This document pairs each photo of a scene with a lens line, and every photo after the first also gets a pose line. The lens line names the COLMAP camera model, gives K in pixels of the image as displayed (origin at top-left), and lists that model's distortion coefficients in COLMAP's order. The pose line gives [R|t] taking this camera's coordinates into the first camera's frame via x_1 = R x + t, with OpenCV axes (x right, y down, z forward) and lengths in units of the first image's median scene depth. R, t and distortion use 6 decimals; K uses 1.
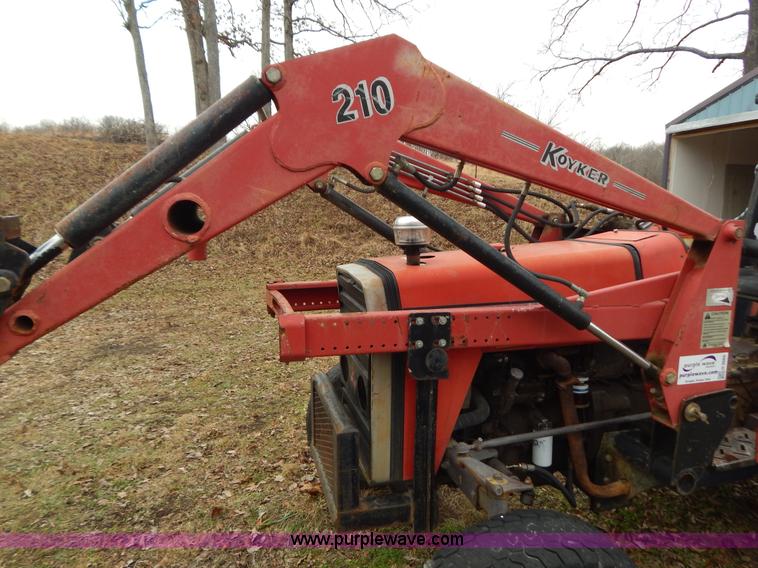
lens RADIAL K [[509.5, 0, 375.1], [0, 509.5, 281.2], [0, 0, 1]] dist [0.019724, -0.001676]
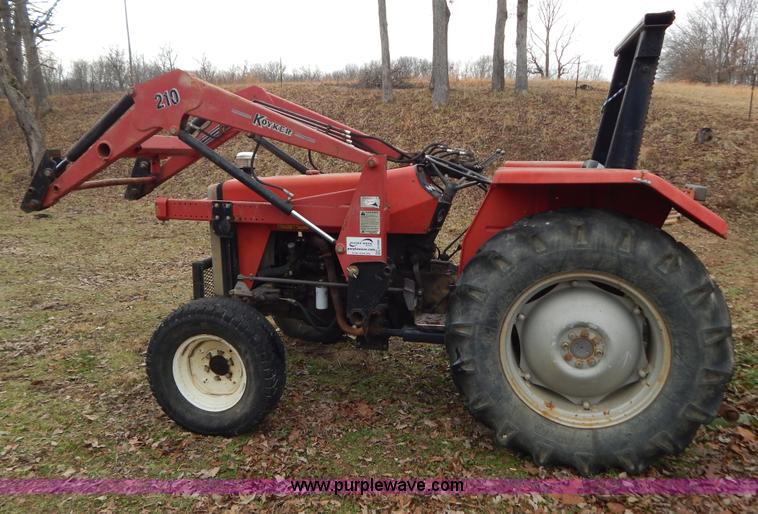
lens RADIAL K [[576.0, 0, 379.5], [0, 576.0, 228.9], [0, 0, 1]] dist [-0.000639, -0.001586]
pose [[0.880777, 0.068744, -0.468514, 1.634399], [-0.072099, 0.997339, 0.010795, 0.097631], [0.468010, 0.024271, 0.883390, -0.633901]]
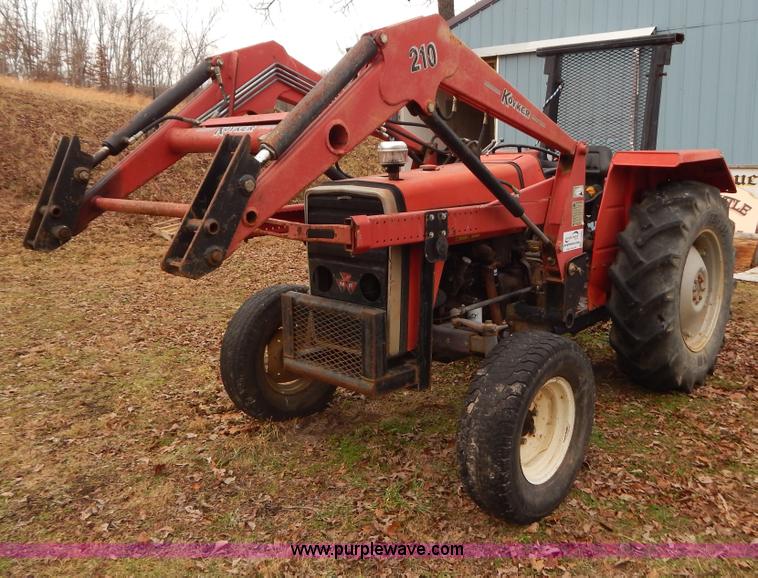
lens RADIAL K [[707.8, 0, 381.5], [0, 707.8, 243.8], [0, 0, 1]] dist [-0.006853, 0.001042]
pose [[0.849265, -0.083827, 0.521269, -0.982754], [0.092783, 0.995646, 0.008949, 0.116930], [-0.519750, 0.040765, 0.853345, -0.510715]]
